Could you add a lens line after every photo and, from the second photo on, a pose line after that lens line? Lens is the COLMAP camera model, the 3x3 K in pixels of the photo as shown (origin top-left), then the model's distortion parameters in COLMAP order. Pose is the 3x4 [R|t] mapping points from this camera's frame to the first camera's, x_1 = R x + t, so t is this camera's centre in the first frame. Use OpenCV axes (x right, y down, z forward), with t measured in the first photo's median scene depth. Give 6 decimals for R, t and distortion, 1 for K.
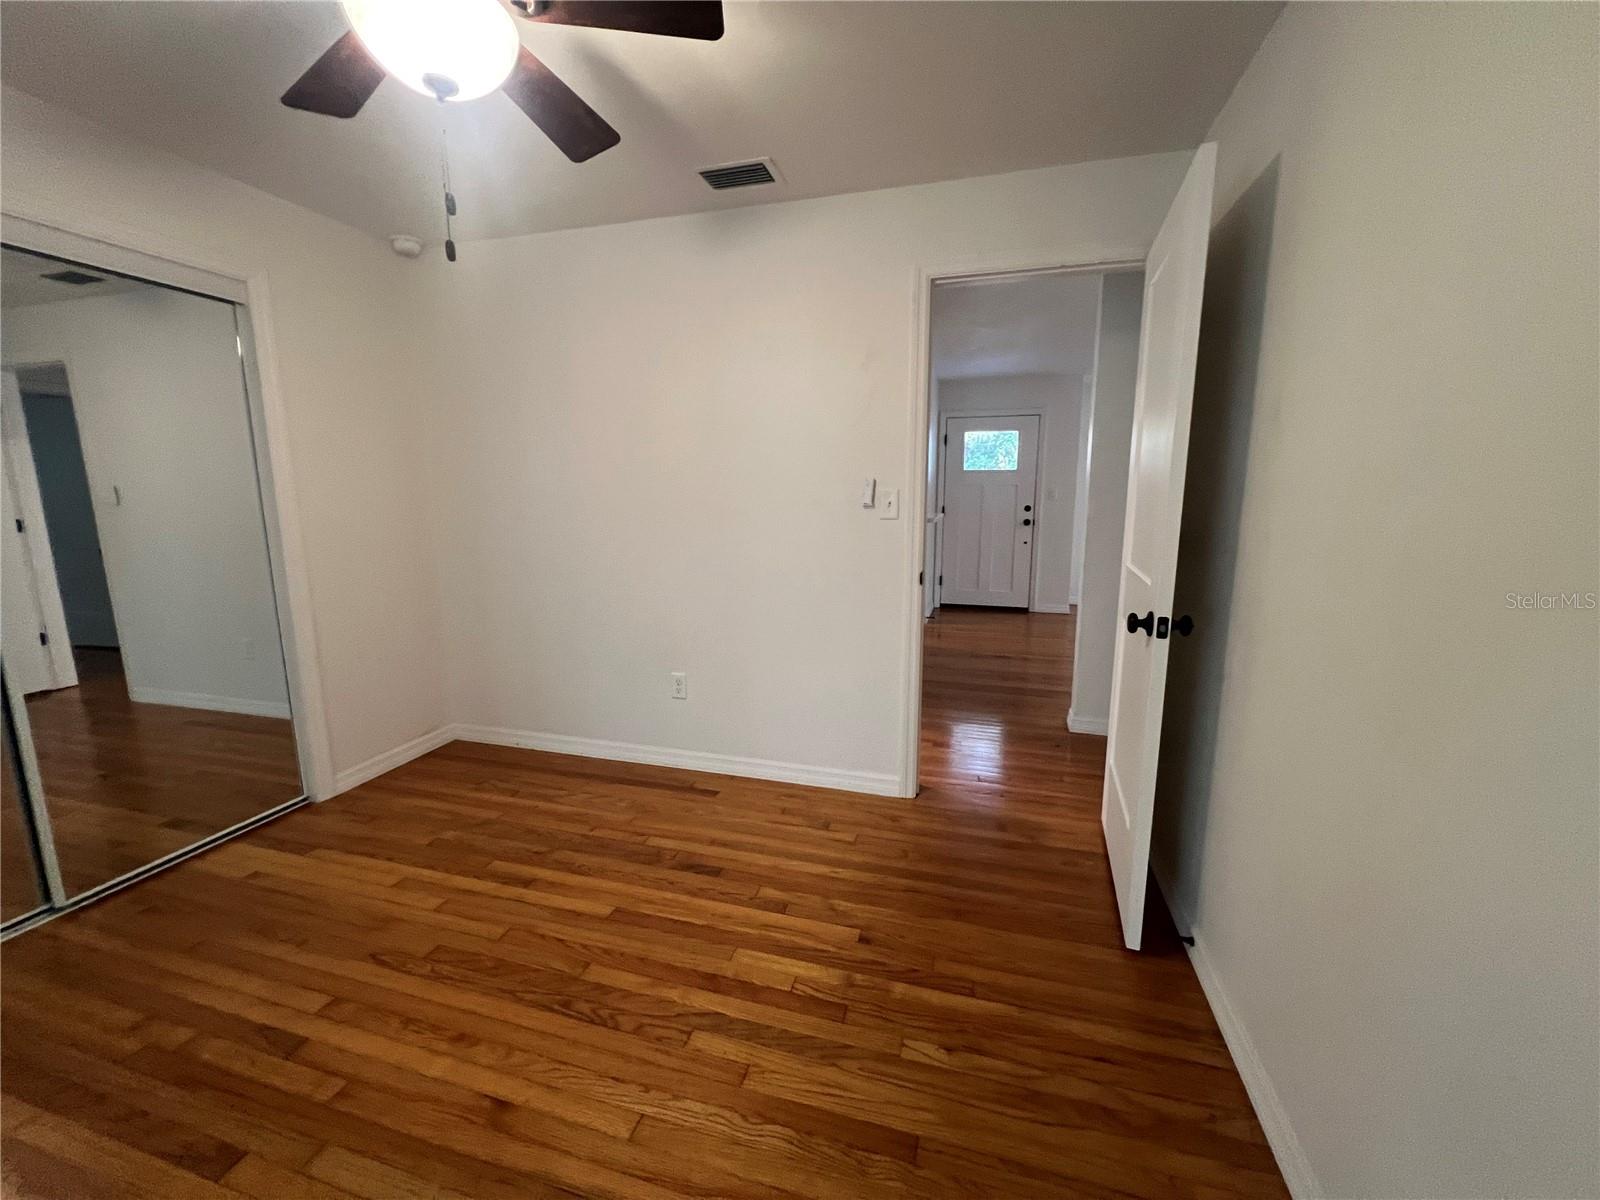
lens RADIAL K [[640.3, 0, 797.4], [0, 640.3, 599.5], [0, 0, 1]] dist [-0.000420, 0.000385]
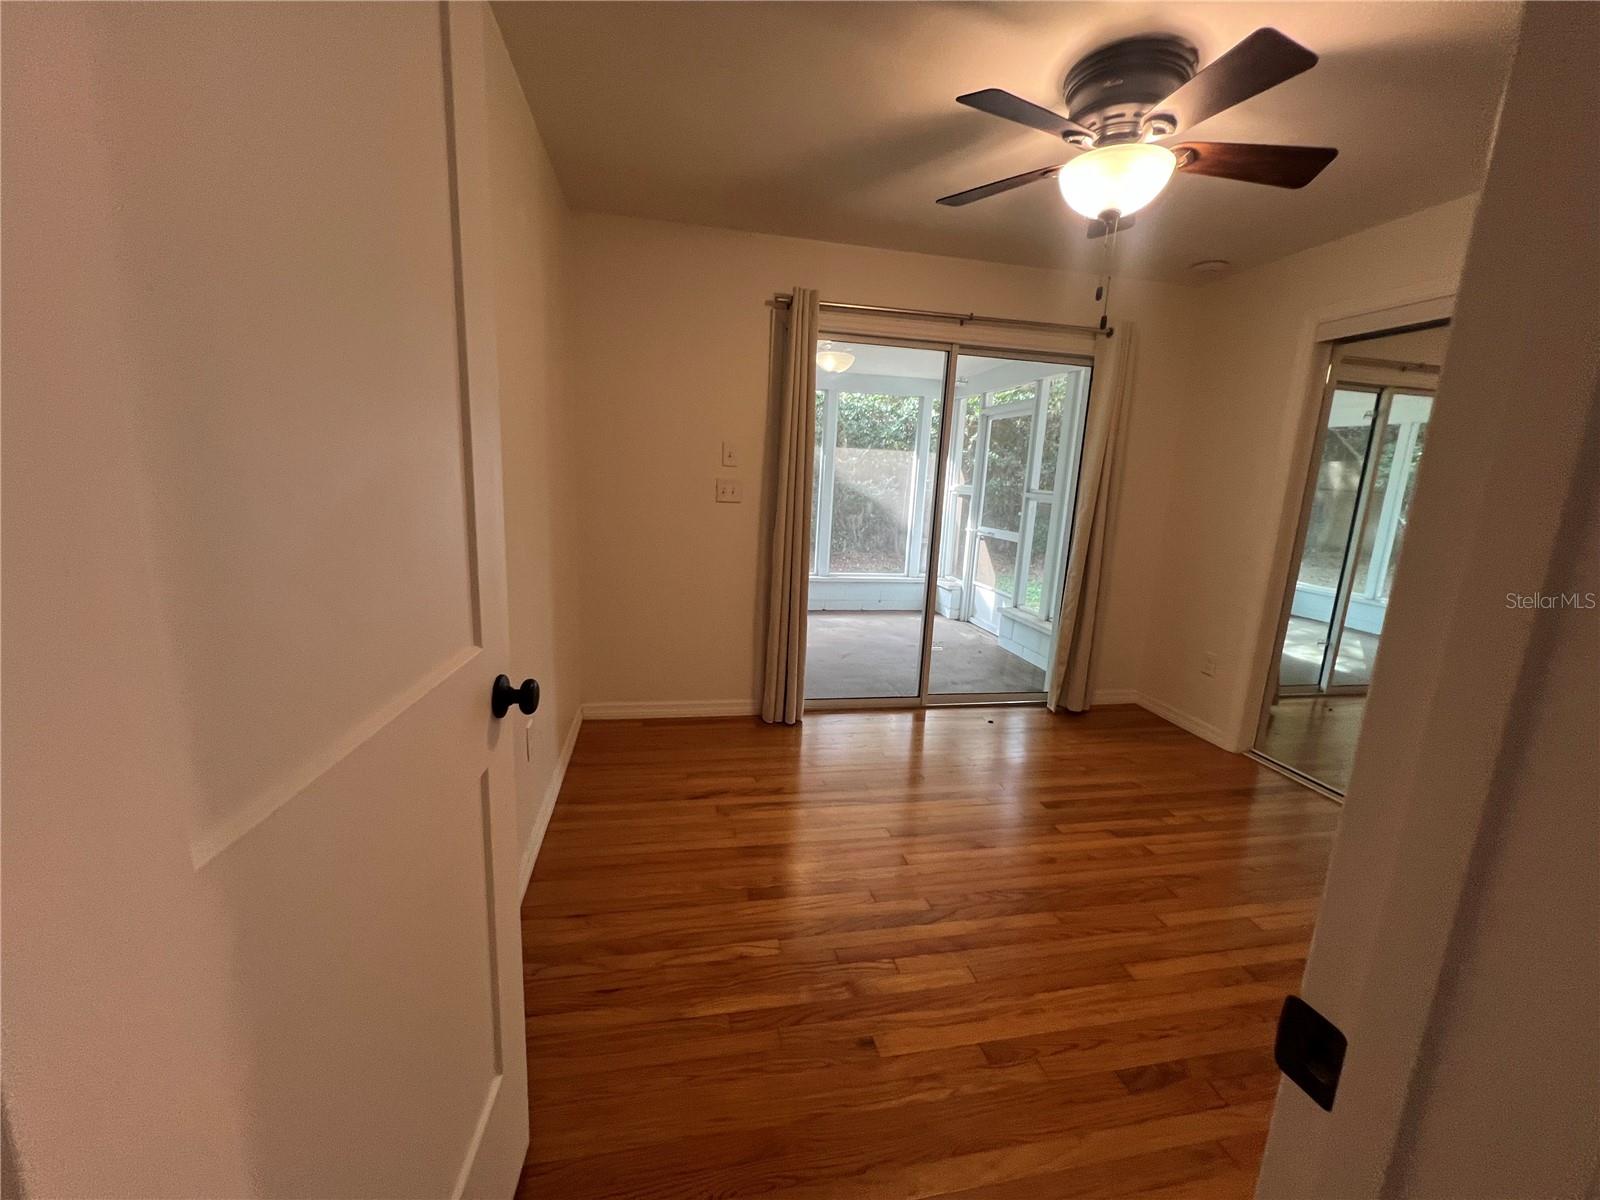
lens RADIAL K [[640.3, 0, 799.8], [0, 640.3, 595.7], [0, 0, 1]] dist [-0.000420, 0.000385]
pose [[-0.883005, 0.052167, -0.466456, 0.506384], [-0.120556, 0.935256, 0.332810, -0.241400], [0.453618, 0.350106, -0.819547, 1.372213]]
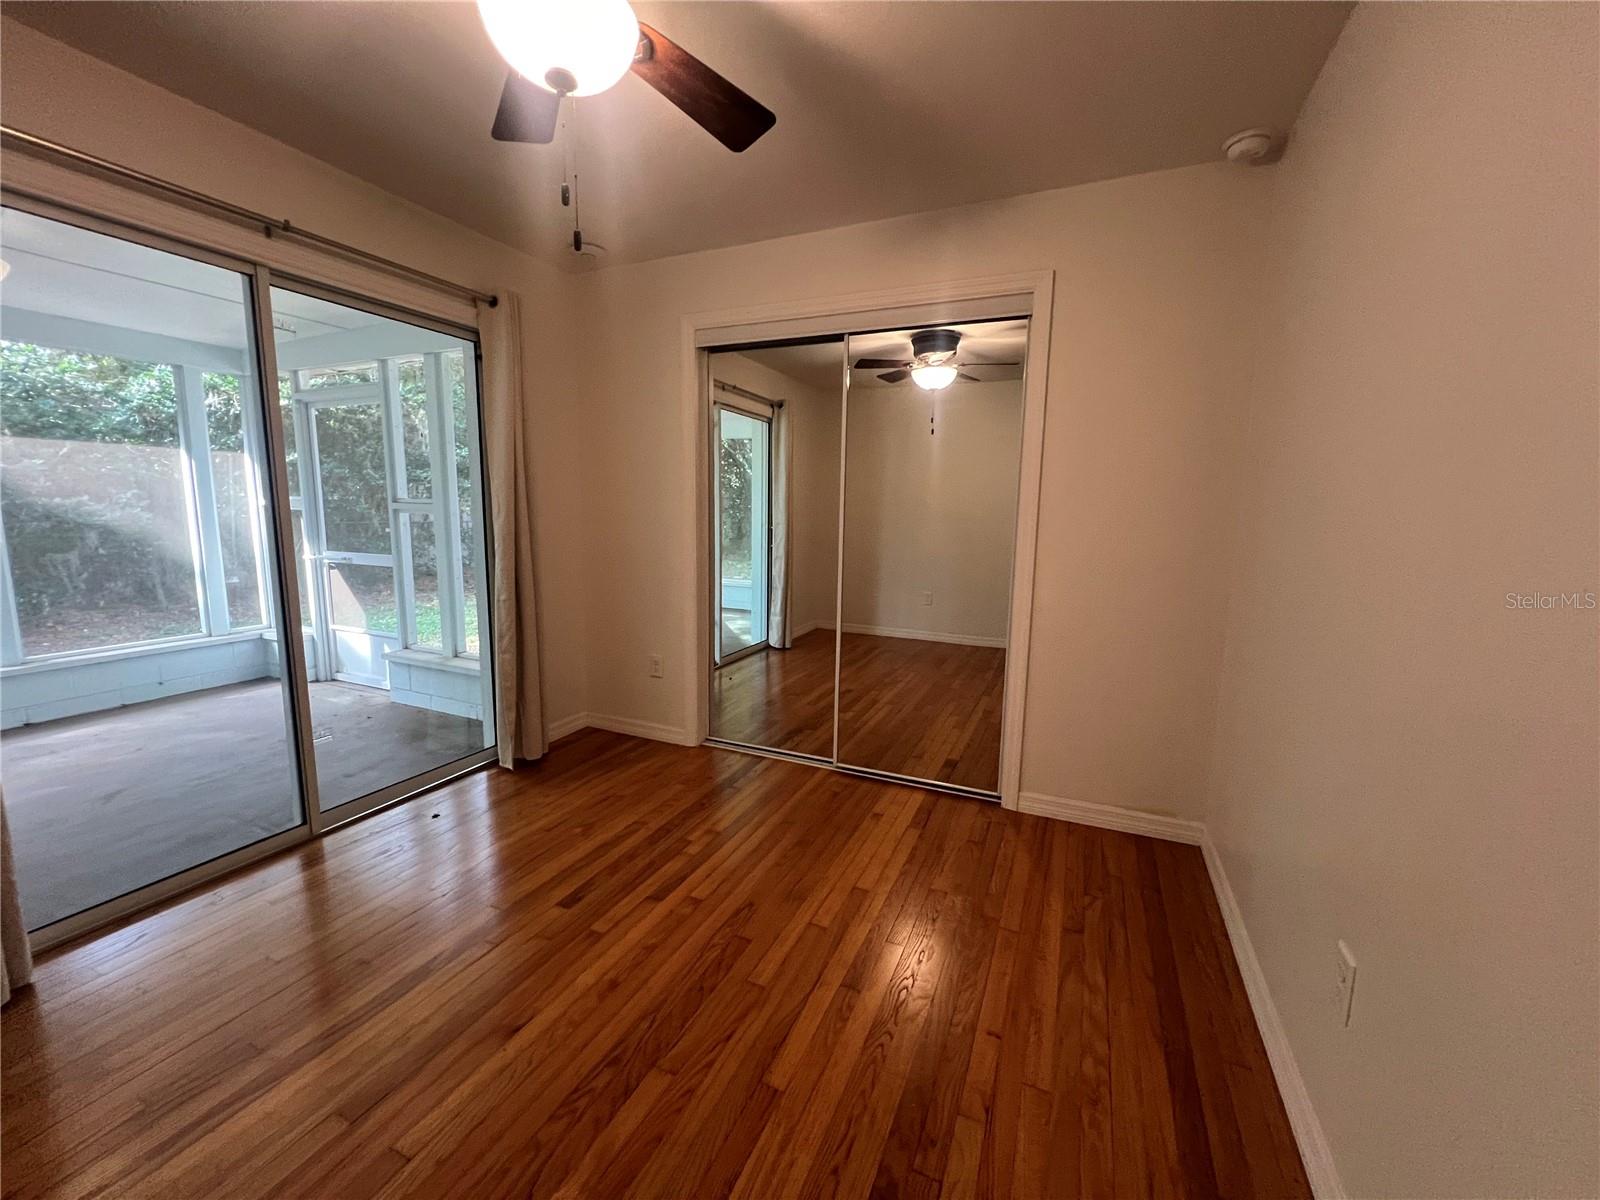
lens RADIAL K [[640.3, 0, 799.8], [0, 640.3, 598.7], [0, 0, 1]] dist [-0.000420, 0.000385]
pose [[-0.132609, 0.142324, -0.980897, 0.319652], [-0.181943, 0.969325, 0.165242, -0.148788], [0.974326, 0.200380, -0.102647, 1.022222]]
